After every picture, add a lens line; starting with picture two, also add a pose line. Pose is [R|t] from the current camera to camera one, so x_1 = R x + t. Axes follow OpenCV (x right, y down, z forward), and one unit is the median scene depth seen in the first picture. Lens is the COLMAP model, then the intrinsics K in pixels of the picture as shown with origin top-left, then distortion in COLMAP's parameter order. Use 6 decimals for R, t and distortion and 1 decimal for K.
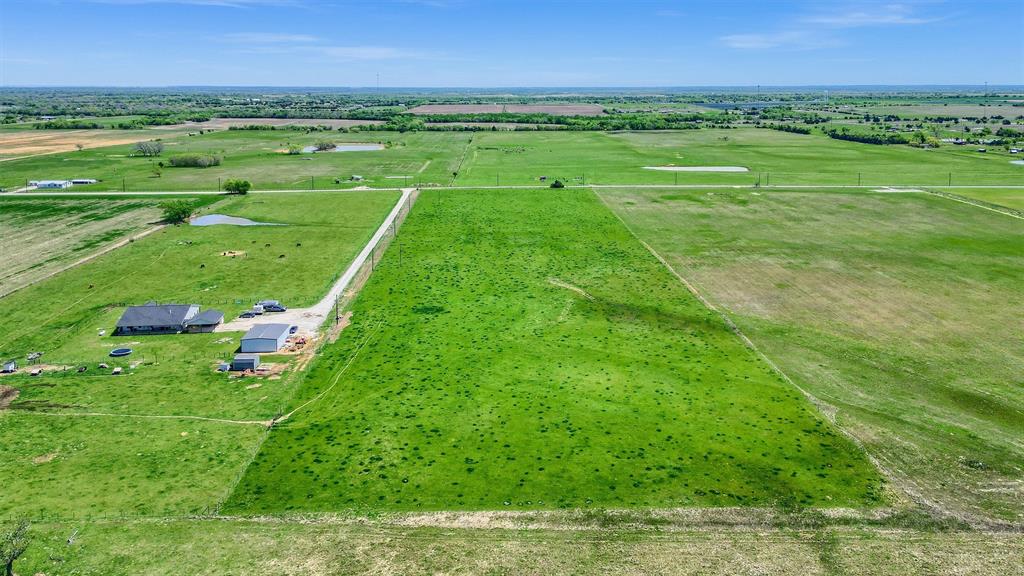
lens RADIAL K [[733.2, 0, 512.0], [0, 733.2, 288.0], [0, 0, 1]] dist [0.074791, -0.072074]
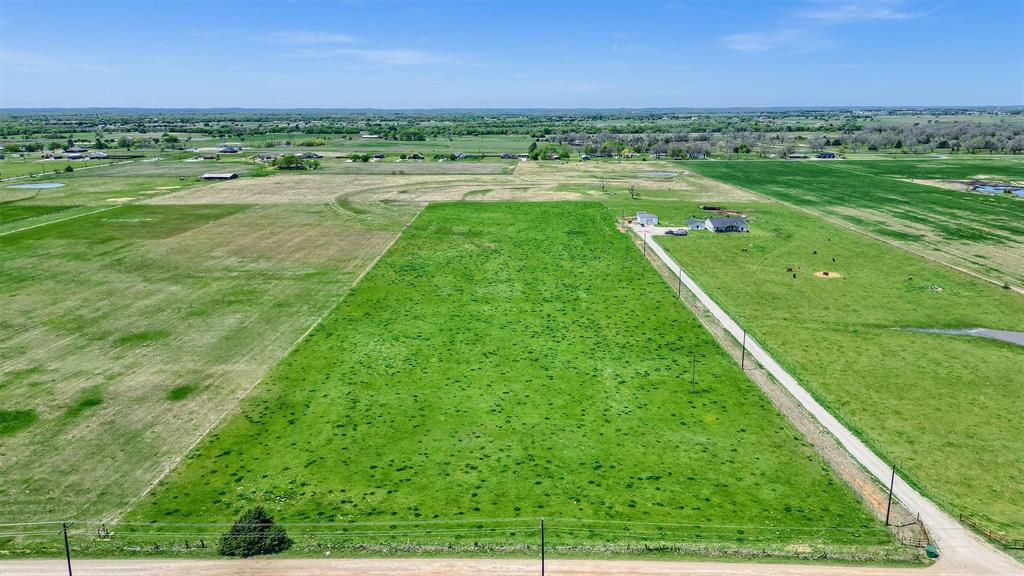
lens RADIAL K [[717.9, 0, 509.0], [0, 717.9, 306.6], [0, 0, 1]] dist [0.080955, -0.082416]
pose [[-0.998835, -0.011679, 0.046821, -0.036387], [0.013906, 0.859443, 0.511042, -0.577405], [-0.046208, 0.511097, -0.858280, 2.198007]]
